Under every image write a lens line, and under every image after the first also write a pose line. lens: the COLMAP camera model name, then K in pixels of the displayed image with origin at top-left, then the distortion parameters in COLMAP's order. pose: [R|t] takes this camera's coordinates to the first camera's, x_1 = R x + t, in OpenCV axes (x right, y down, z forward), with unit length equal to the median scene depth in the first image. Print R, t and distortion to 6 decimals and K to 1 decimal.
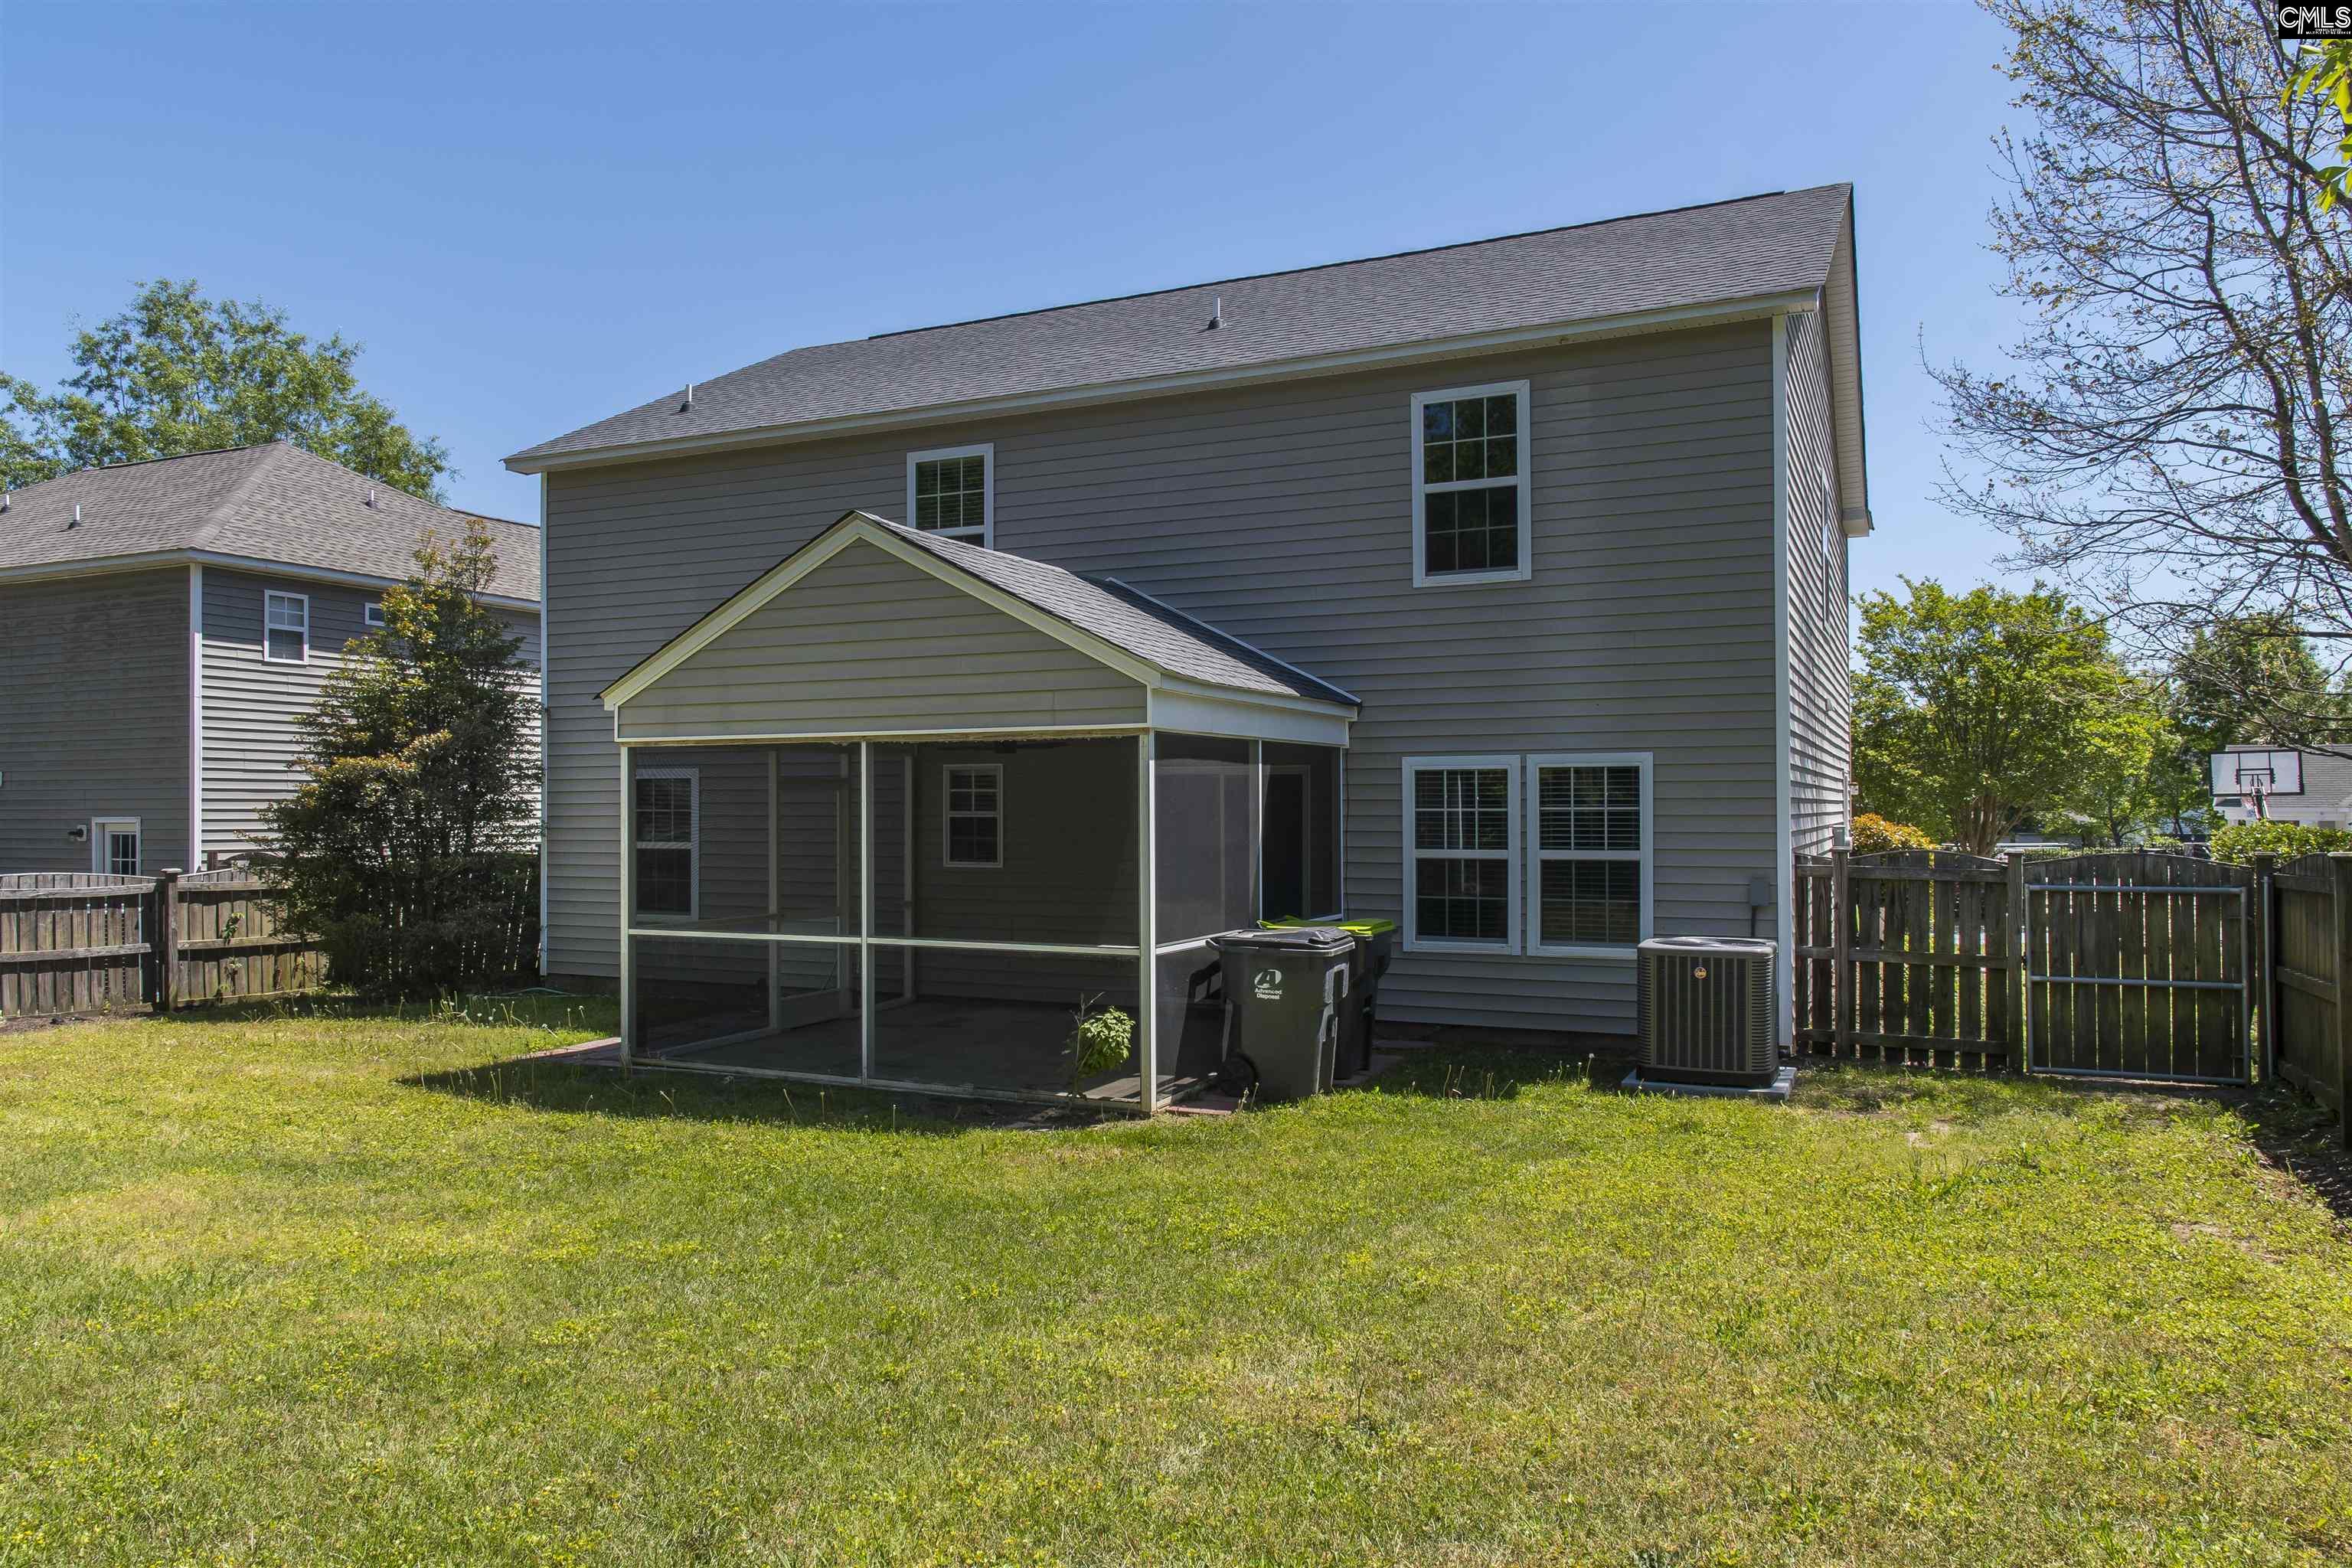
lens RADIAL K [[1592.1, 0, 1183.4], [0, 1592.1, 814.4], [0, 0, 1]] dist [0.020890, 0.002121]
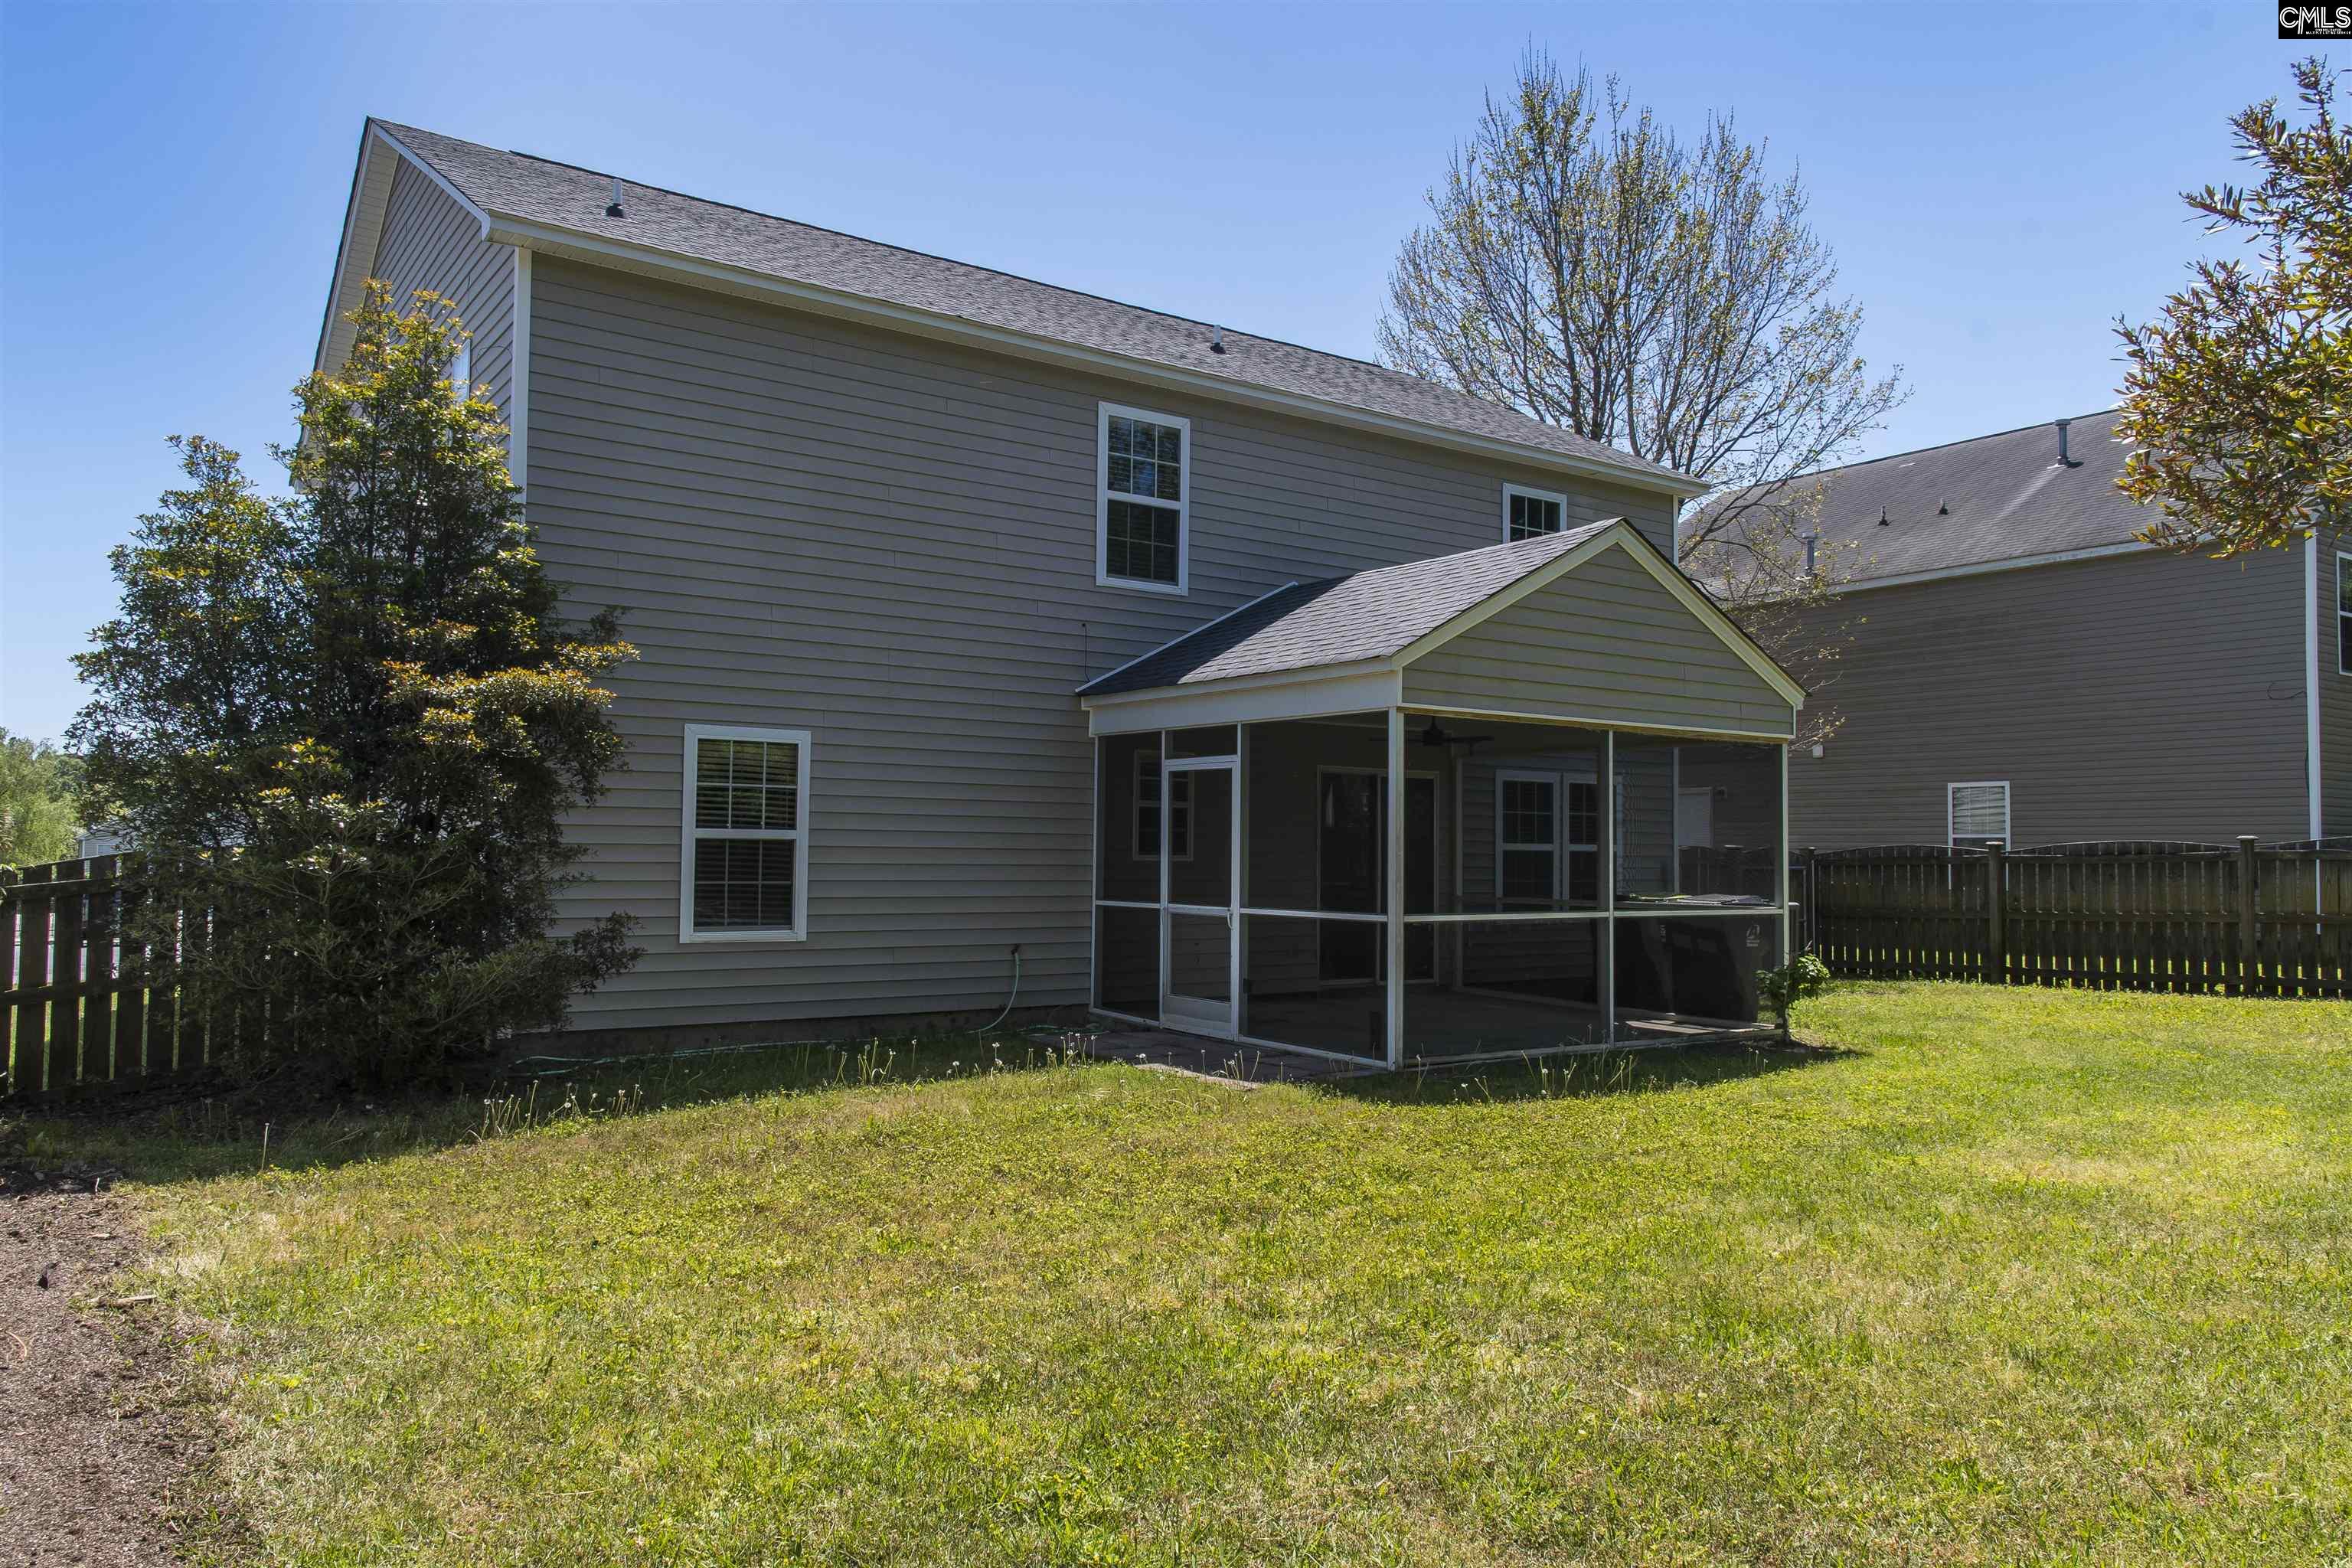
lens RADIAL K [[1592.1, 0, 1183.4], [0, 1592.1, 814.4], [0, 0, 1]] dist [0.020890, 0.002121]
pose [[0.478298, 0.014618, 0.878076, -0.780315], [-0.026679, 0.999642, -0.002109, 0.012561], [-0.877792, -0.022418, 0.478517, 0.447470]]
